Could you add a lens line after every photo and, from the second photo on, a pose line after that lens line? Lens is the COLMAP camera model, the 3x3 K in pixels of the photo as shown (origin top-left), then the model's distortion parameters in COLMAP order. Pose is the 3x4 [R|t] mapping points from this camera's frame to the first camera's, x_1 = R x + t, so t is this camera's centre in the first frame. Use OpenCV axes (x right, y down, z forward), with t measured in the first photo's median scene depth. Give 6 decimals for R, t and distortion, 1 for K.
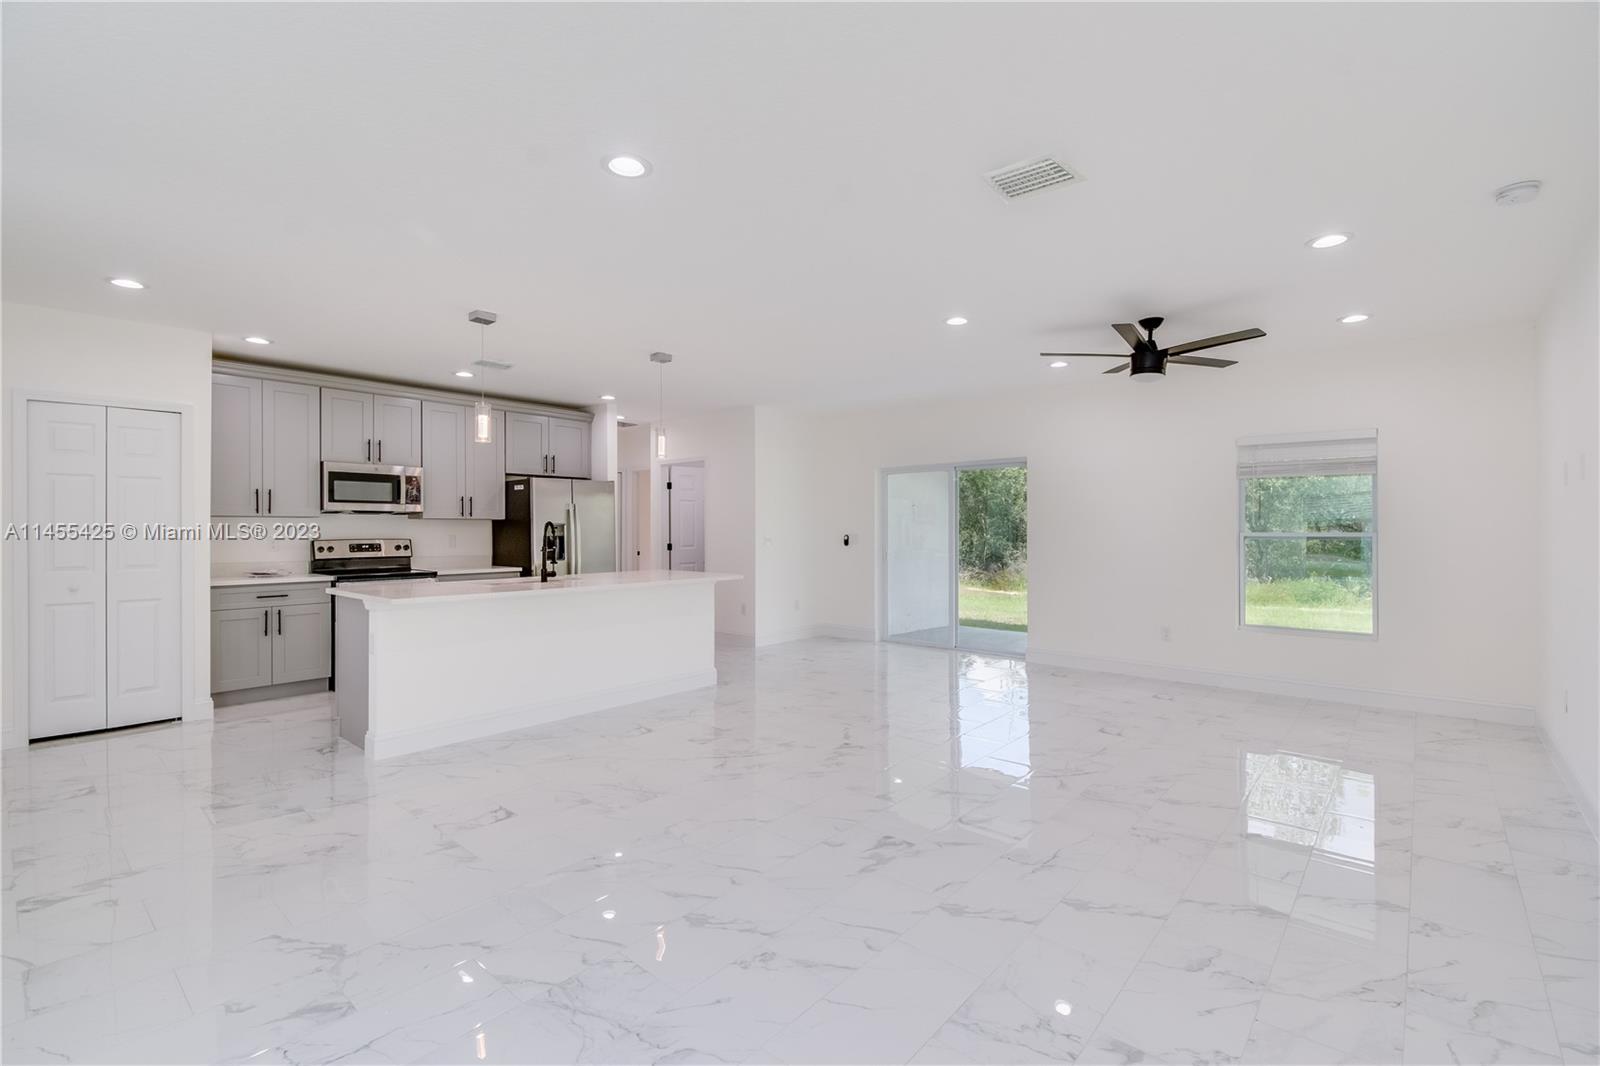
lens RADIAL K [[699.0, 0, 805.9], [0, 699.0, 532.2], [0, 0, 1]] dist [0.029503, -0.017470]
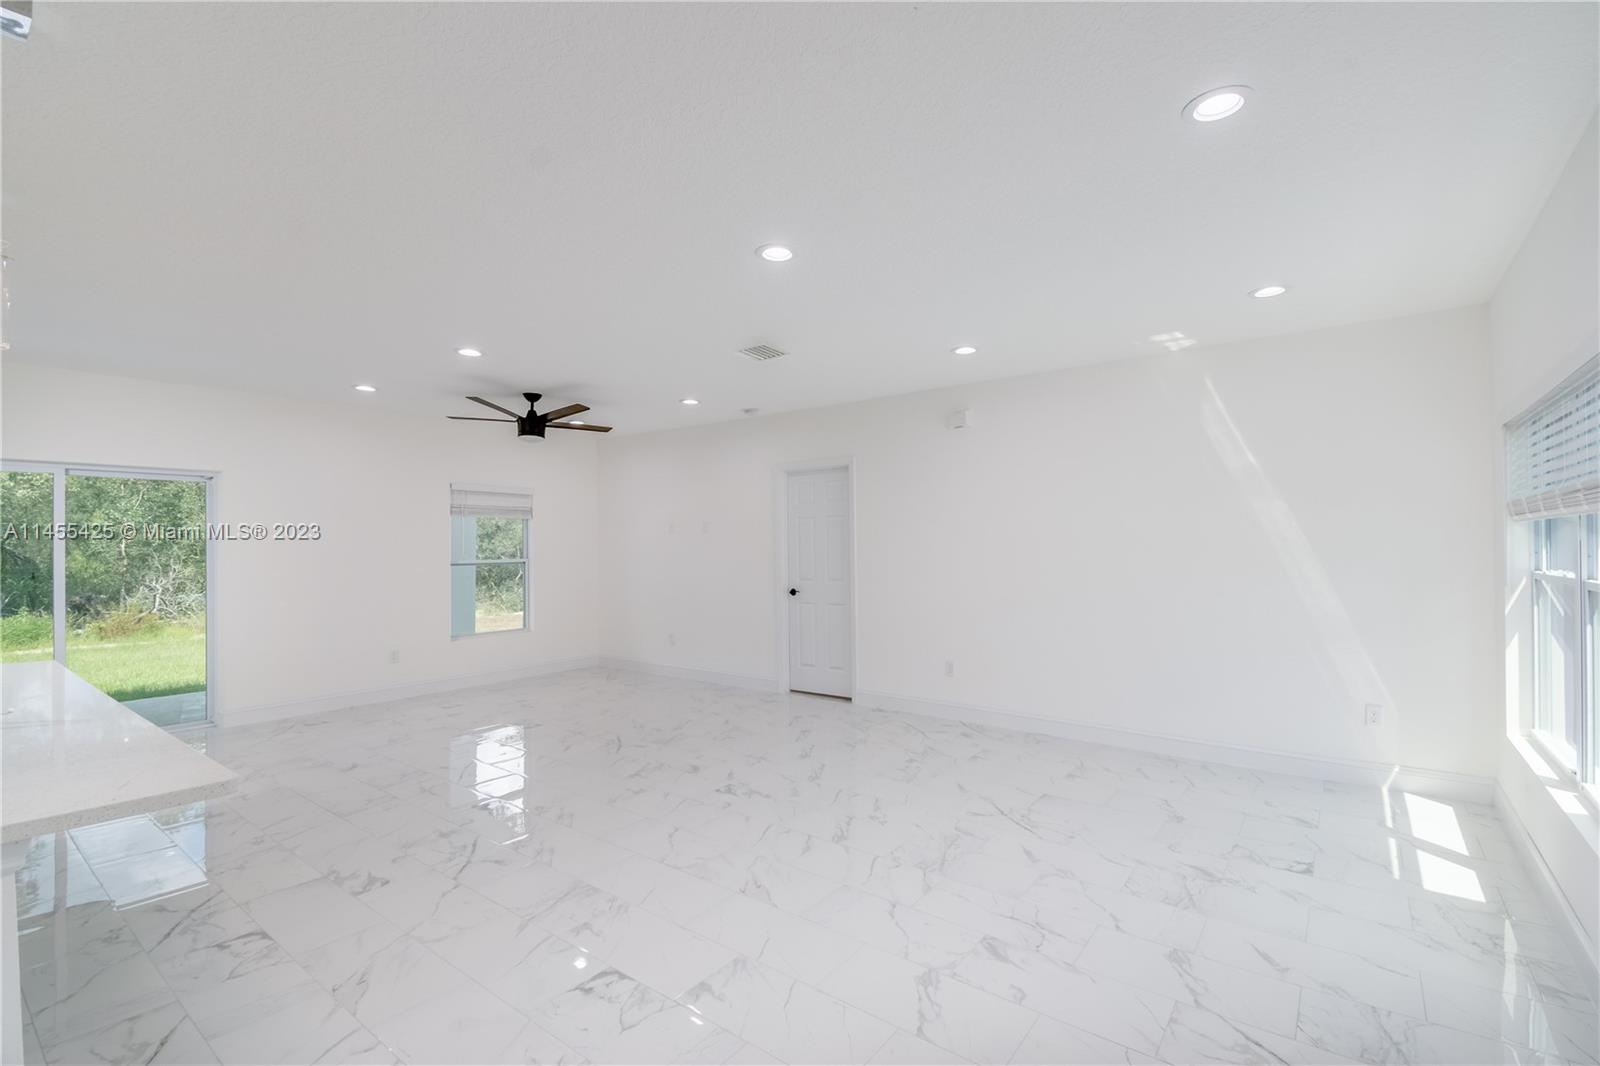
lens RADIAL K [[699.0, 0, 805.9], [0, 699.0, 532.2], [0, 0, 1]] dist [0.029503, -0.017470]
pose [[-0.051192, 0.019278, 0.998503, -0.610850], [0.013451, 0.999736, -0.018612, -0.016690], [-0.998598, 0.012478, -0.051437, 0.438160]]
